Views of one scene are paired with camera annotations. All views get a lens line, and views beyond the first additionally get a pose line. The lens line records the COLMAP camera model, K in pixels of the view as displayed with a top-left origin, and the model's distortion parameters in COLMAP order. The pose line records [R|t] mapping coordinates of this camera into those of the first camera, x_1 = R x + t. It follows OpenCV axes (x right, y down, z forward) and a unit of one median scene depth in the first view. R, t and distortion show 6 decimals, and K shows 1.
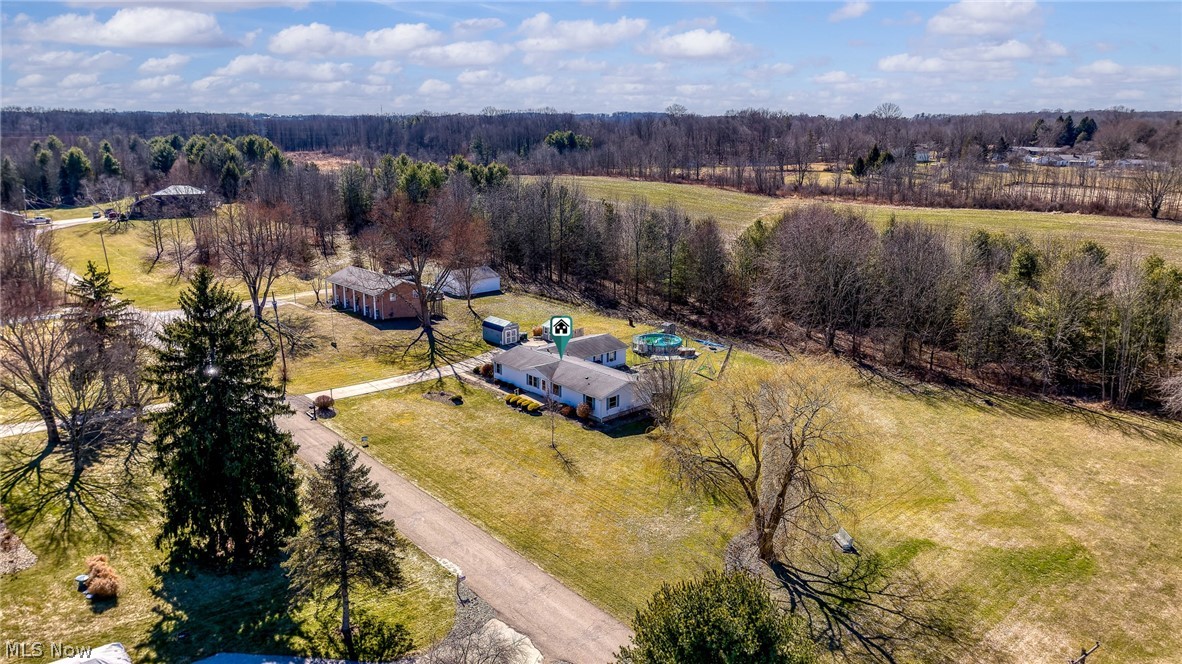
lens RADIAL K [[815.4, 0, 591.0], [0, 815.4, 332.0], [0, 0, 1]] dist [-0.003511, -0.000078]
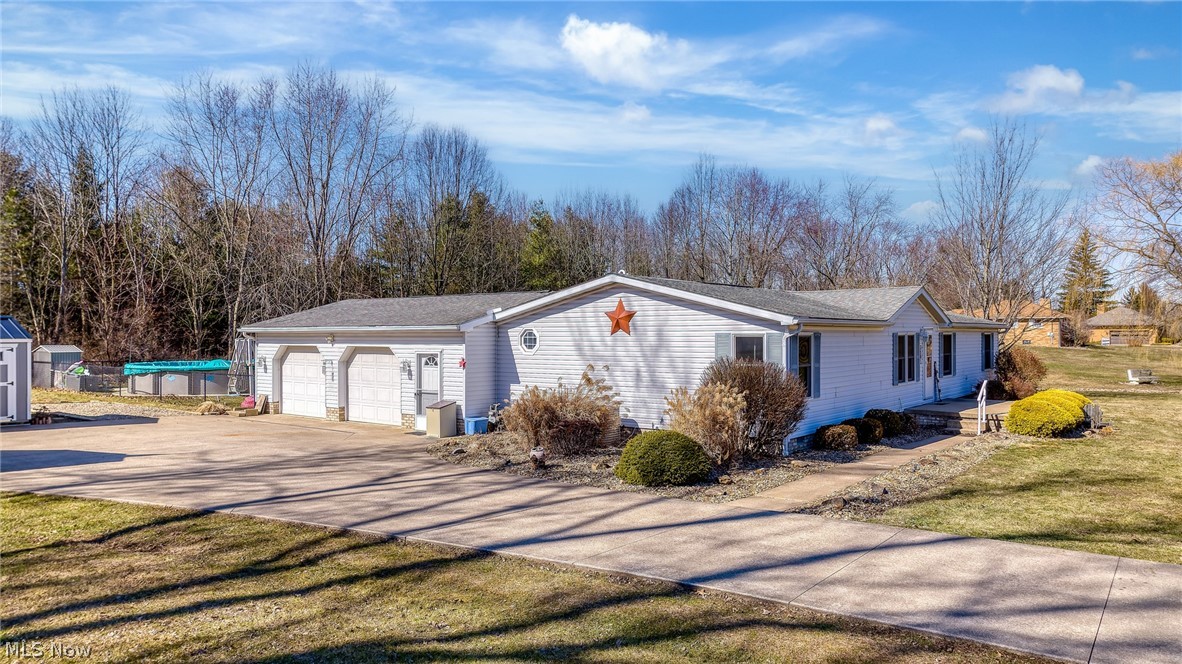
lens RADIAL K [[813.6, 0, 591.0], [0, 813.6, 332.0], [0, 0, 1]] dist [-0.003431, -0.002569]
pose [[-0.167447, 0.000686, 0.985881, -0.249070], [0.249128, 0.967575, 0.041640, 0.019289], [-0.953885, 0.252583, -0.162188, 0.993146]]
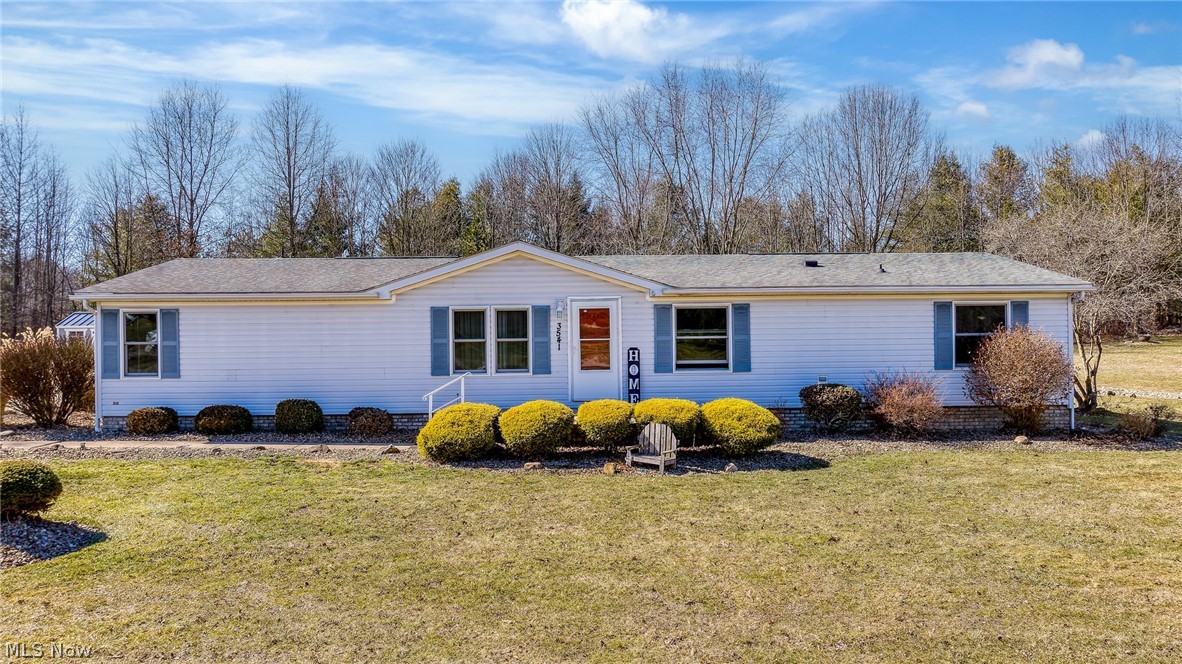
lens RADIAL K [[815.4, 0, 591.0], [0, 815.4, 332.0], [0, 0, 1]] dist [-0.003511, -0.000078]
pose [[0.654134, -0.009541, 0.756318, -0.163651], [0.201065, 0.966138, -0.161712, 0.079645], [-0.729165, 0.257851, 0.633902, 0.779682]]
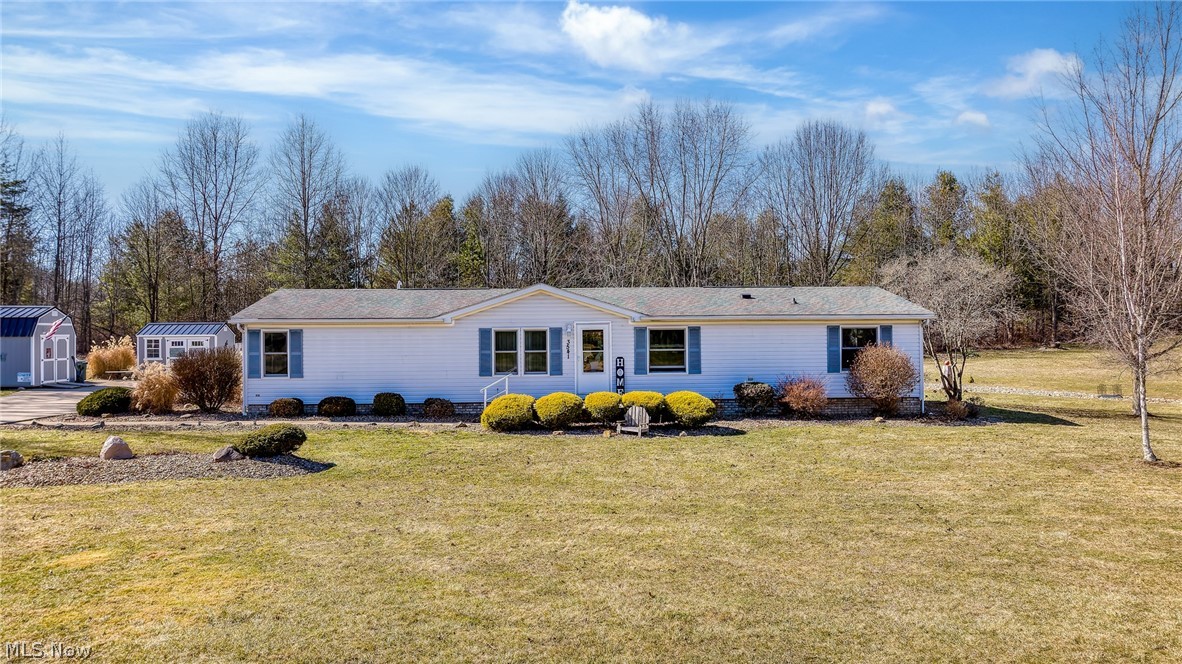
lens RADIAL K [[810.8, 0, 591.0], [0, 810.8, 332.0], [0, 0, 1]] dist [0.001510, -0.000893]
pose [[0.632385, -0.006020, 0.774631, -0.216056], [0.202938, 0.966334, -0.158163, 0.085737], [-0.747600, 0.257222, 0.612316, 0.742487]]
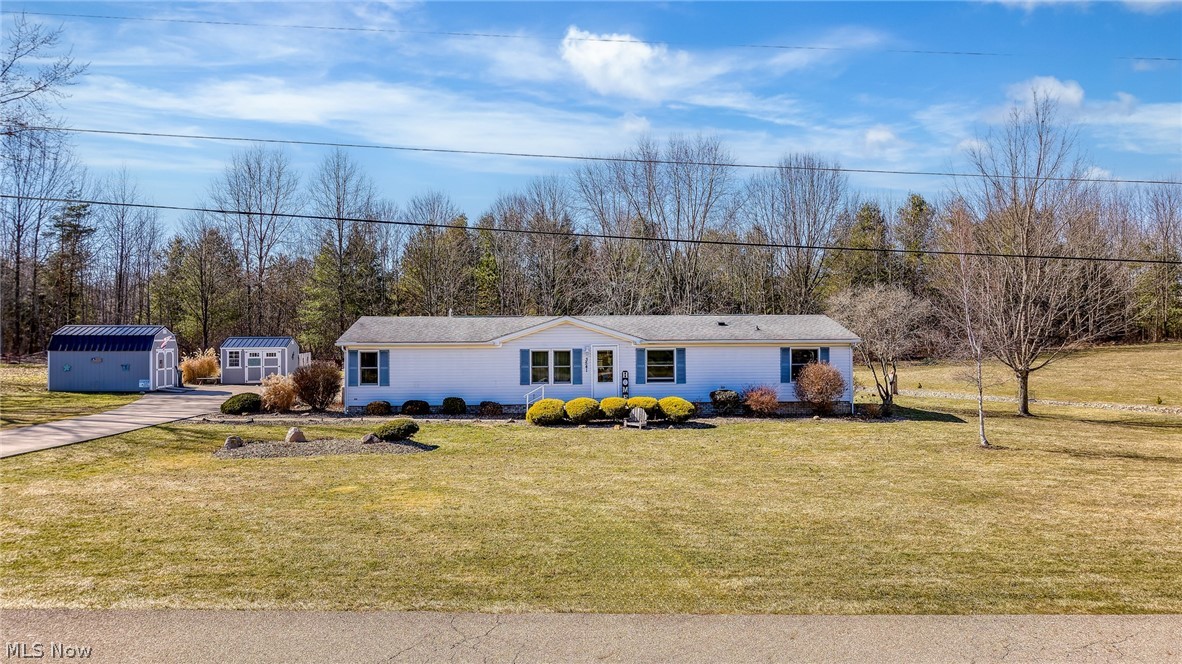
lens RADIAL K [[806.5, 0, 591.0], [0, 806.5, 332.0], [0, 0, 1]] dist [0.005057, -0.000066]
pose [[0.630218, -0.003472, 0.776410, -0.273889], [0.201434, 0.966481, -0.159184, 0.089461], [-0.749833, 0.256716, 0.609793, 0.701546]]
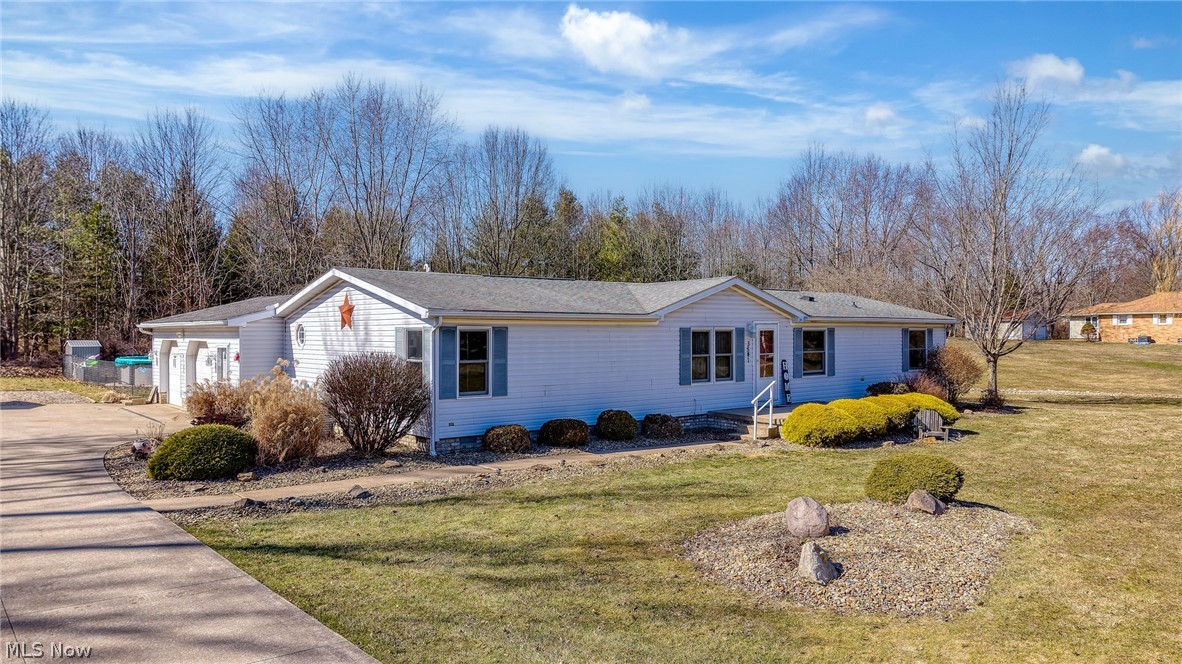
lens RADIAL K [[815.4, 0, 591.0], [0, 815.4, 332.0], [0, 0, 1]] dist [-0.003511, -0.000078]
pose [[0.048711, -0.001831, 0.998811, -0.248358], [0.252390, 0.967568, -0.010535, 0.043342], [-0.966399, 0.252603, 0.047593, 0.903968]]
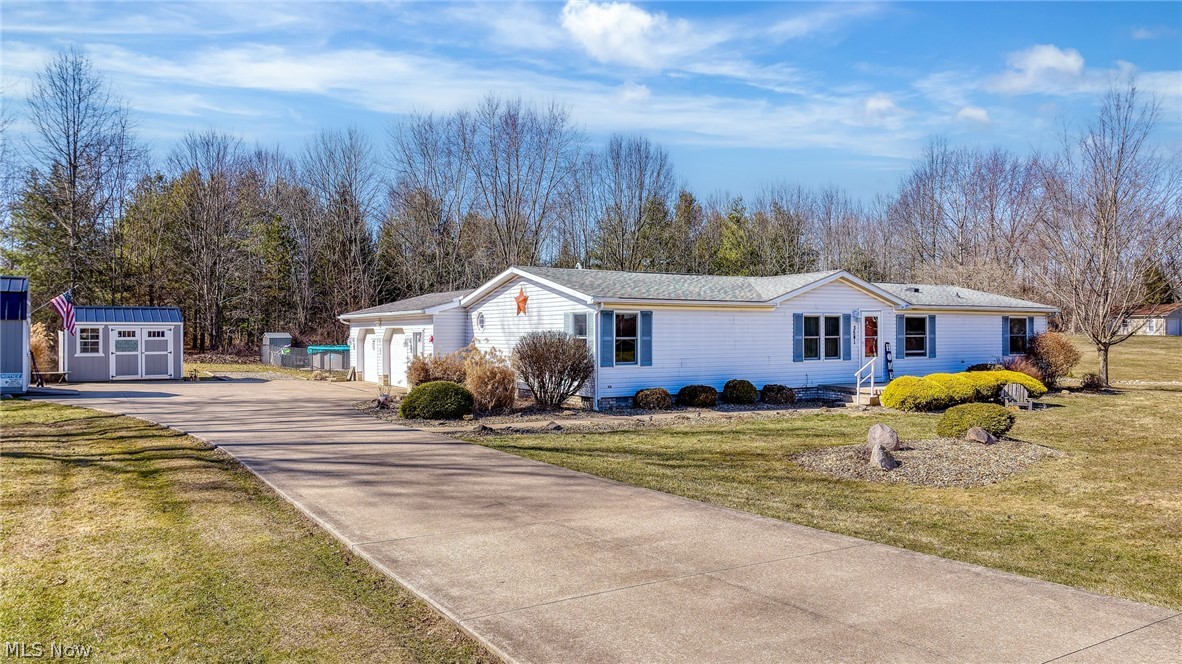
lens RADIAL K [[813.6, 0, 591.0], [0, 813.6, 332.0], [0, 0, 1]] dist [-0.003431, -0.002569]
pose [[0.189897, -0.001987, 0.981802, -0.286411], [0.249738, 0.967204, -0.046346, 0.046753], [-0.949510, 0.253994, 0.184166, 0.905669]]
